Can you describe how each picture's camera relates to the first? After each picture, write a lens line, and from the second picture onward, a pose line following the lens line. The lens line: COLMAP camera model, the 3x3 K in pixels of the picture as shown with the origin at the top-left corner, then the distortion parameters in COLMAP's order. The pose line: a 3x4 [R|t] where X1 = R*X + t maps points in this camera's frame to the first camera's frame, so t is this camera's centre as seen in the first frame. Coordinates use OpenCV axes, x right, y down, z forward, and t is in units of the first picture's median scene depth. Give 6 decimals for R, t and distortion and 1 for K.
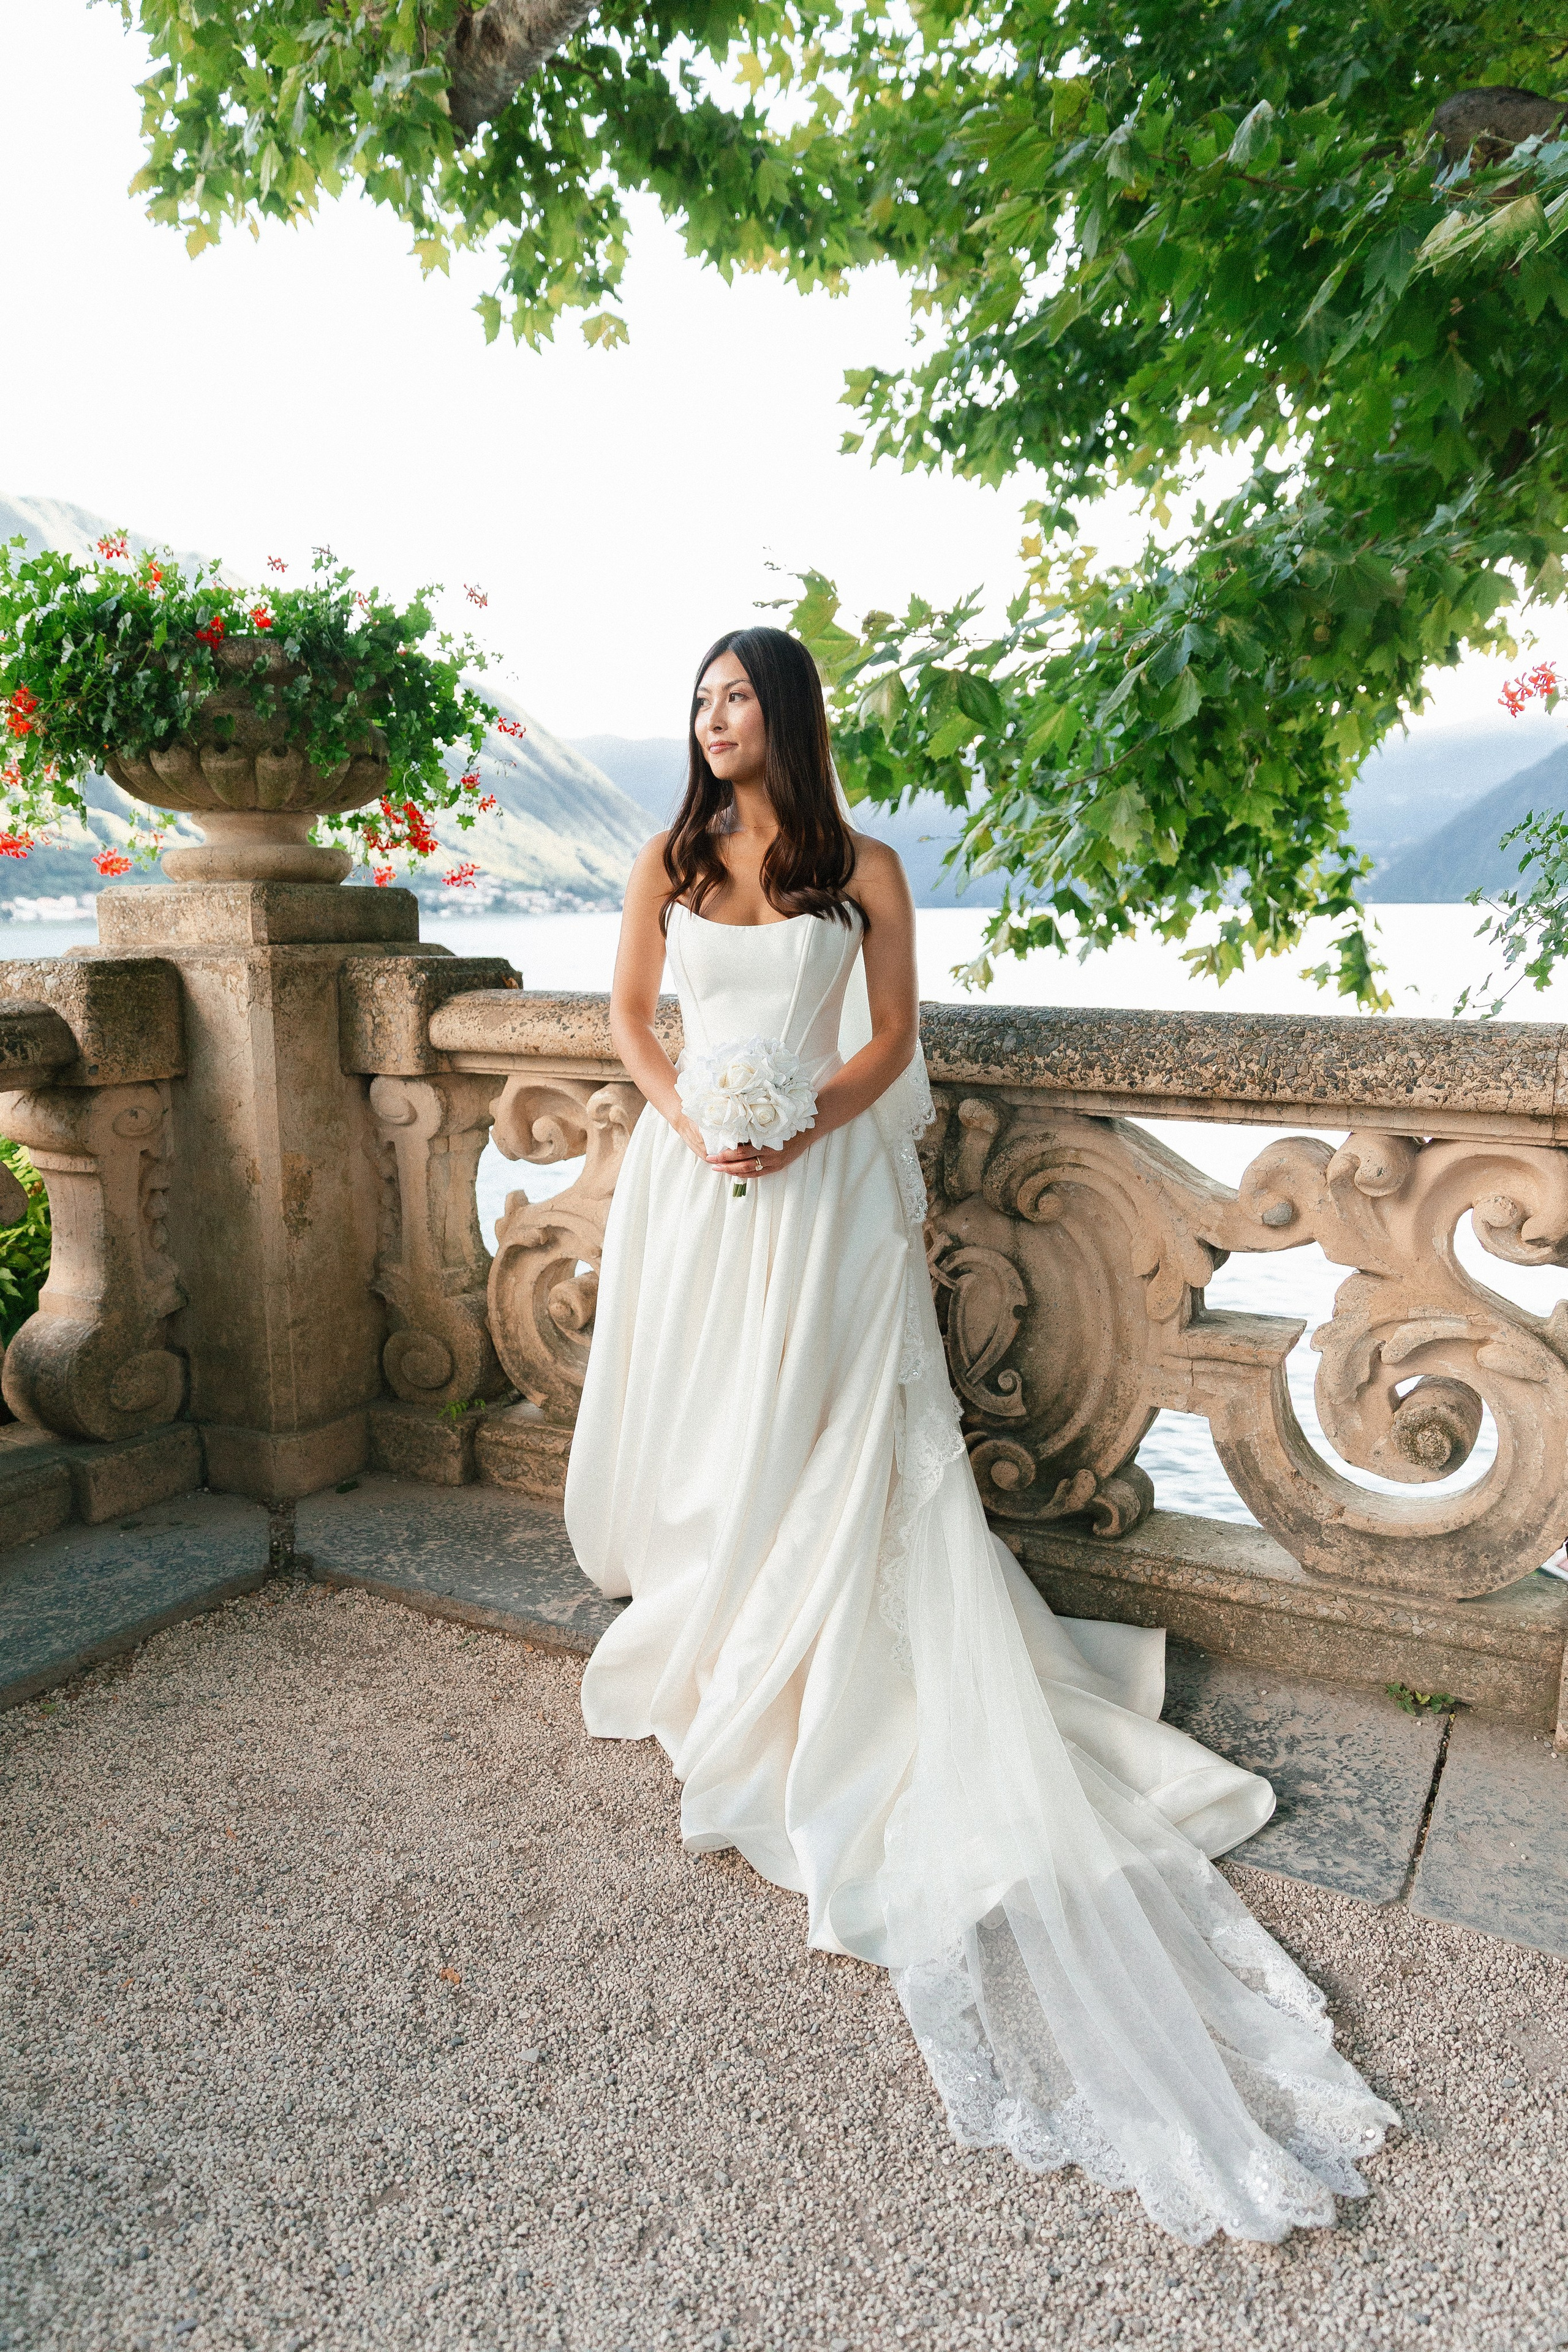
lens RADIAL K [[1526.4, 0, 772.8], [0, 1526.4, 1181.3], [0, 0, 1]] dist [0.009071, -0.005204]
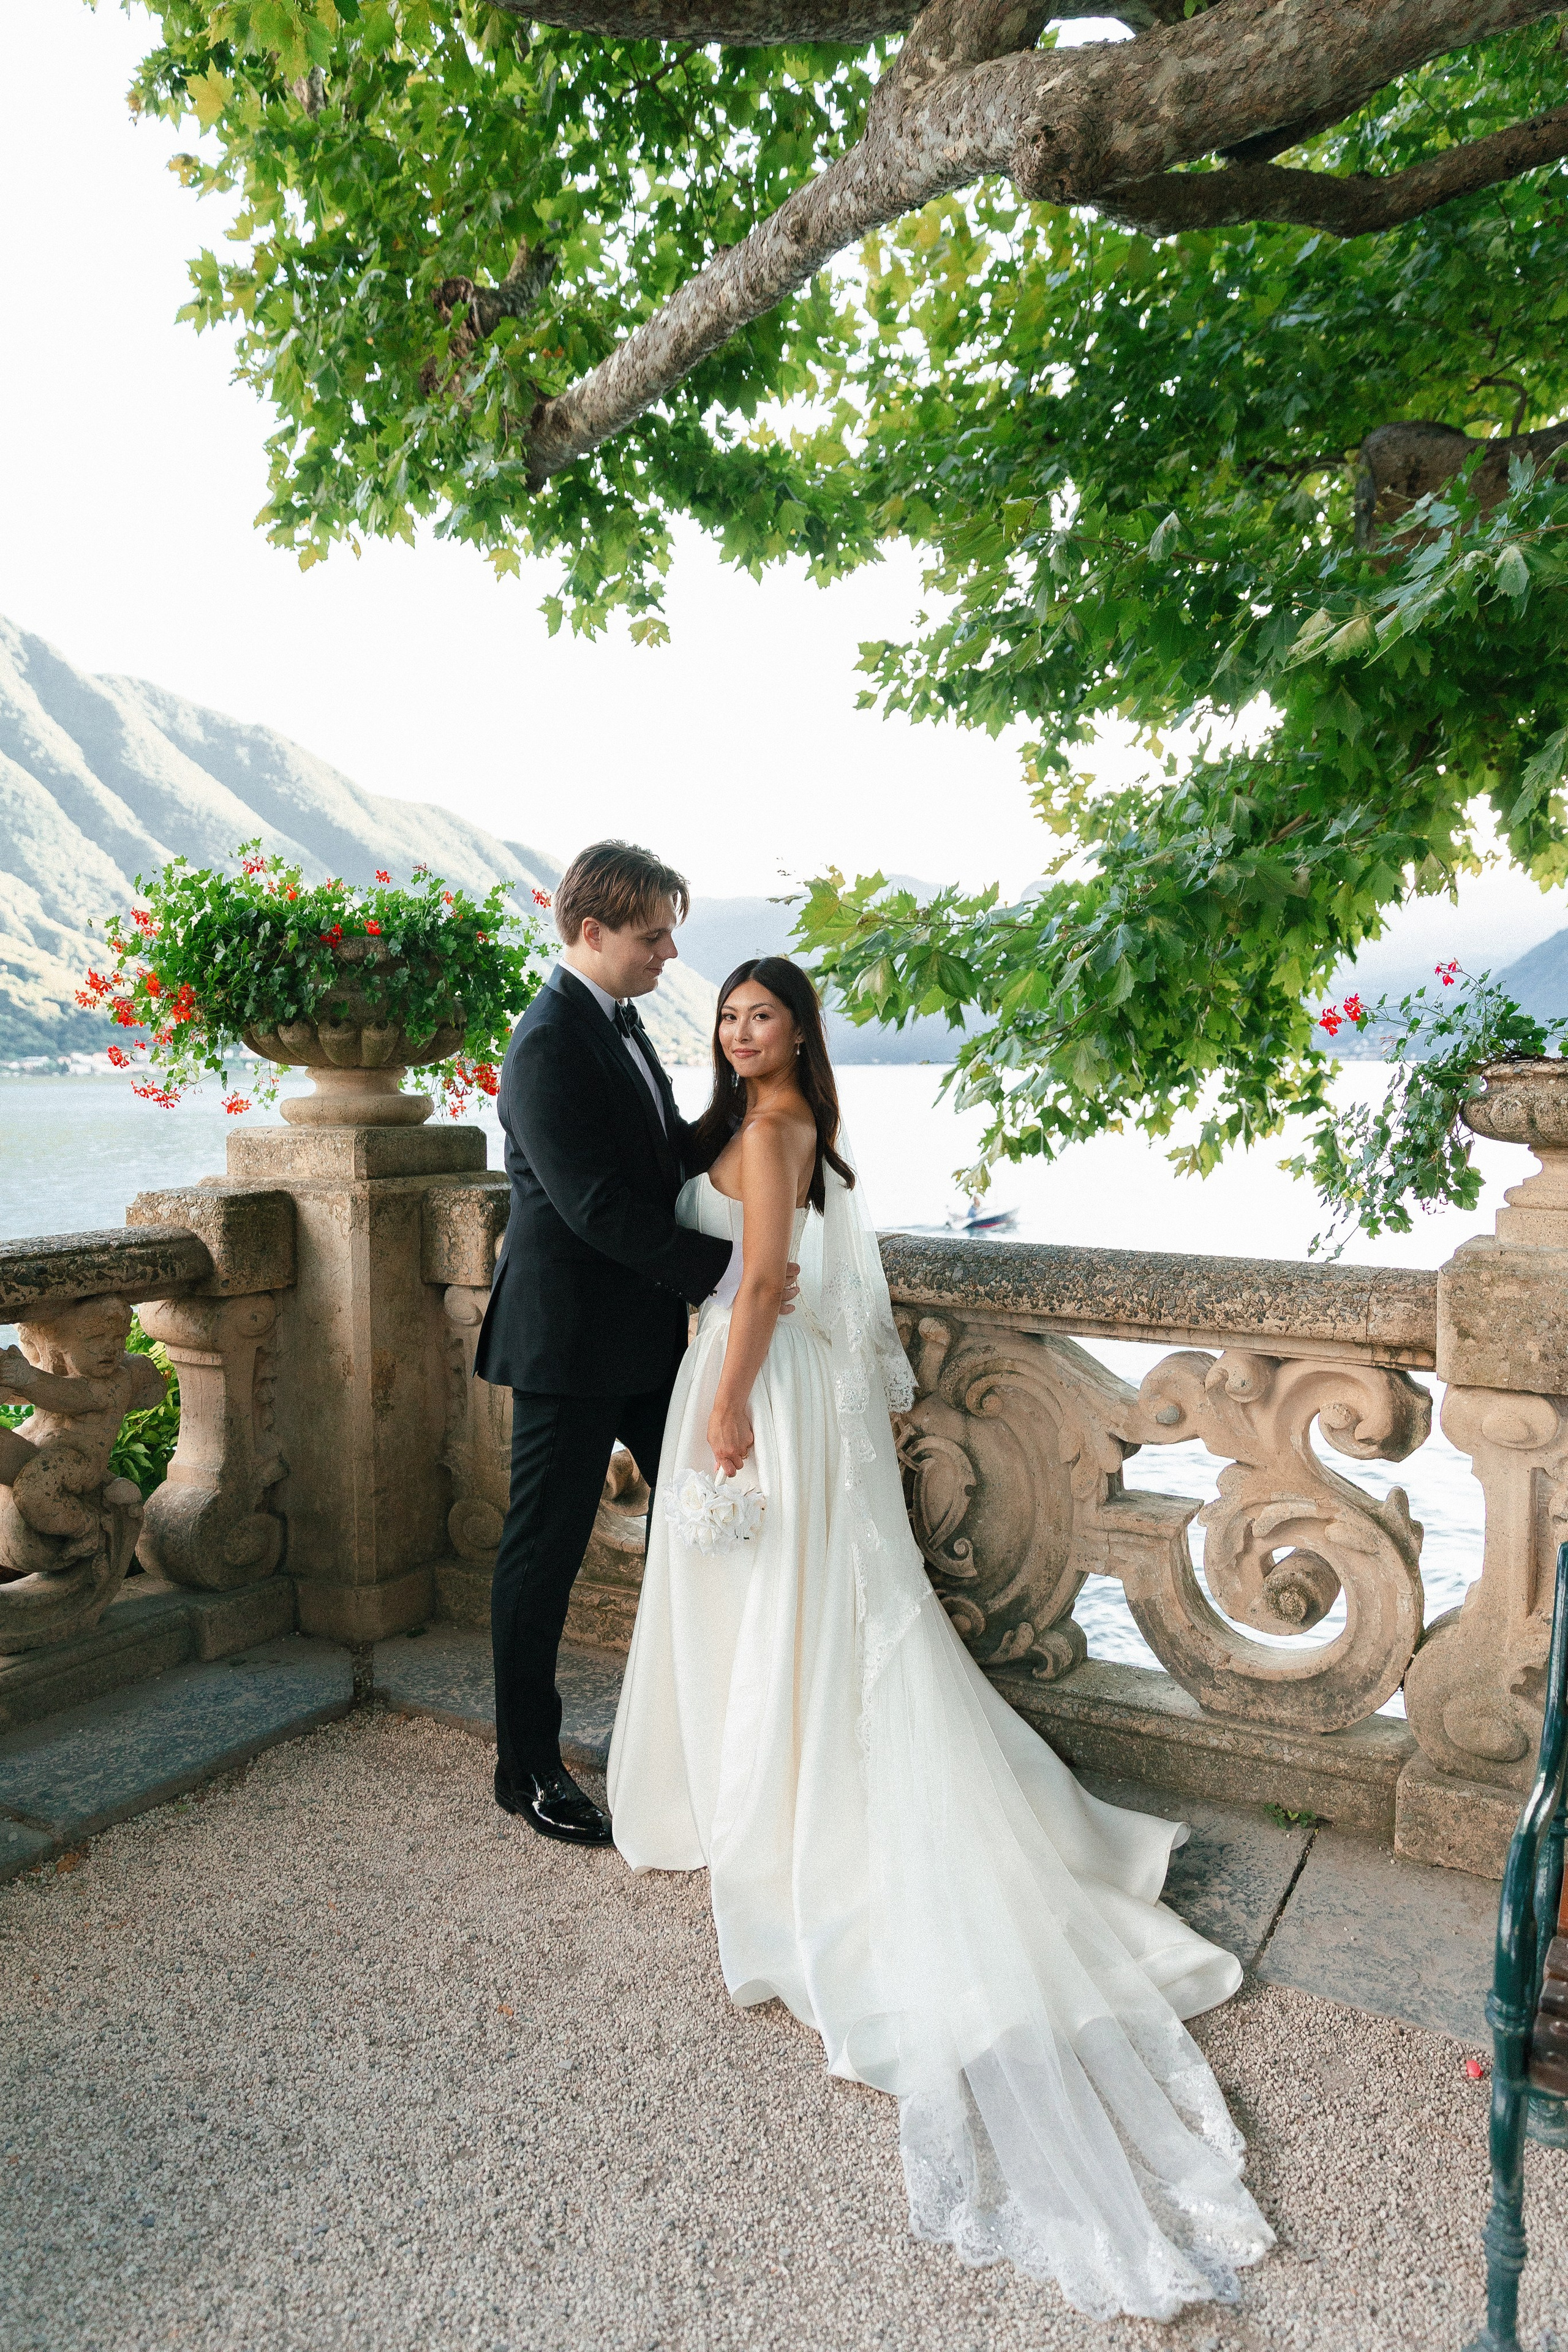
lens RADIAL K [[1526.4, 0, 772.8], [0, 1526.4, 1181.3], [0, 0, 1]] dist [0.009071, -0.005204]
pose [[0.999675, 0.004461, -0.025095, 0.031303], [-0.006974, 0.994867, -0.100948, -0.035578], [0.024516, 0.101090, 0.994575, -0.243006]]
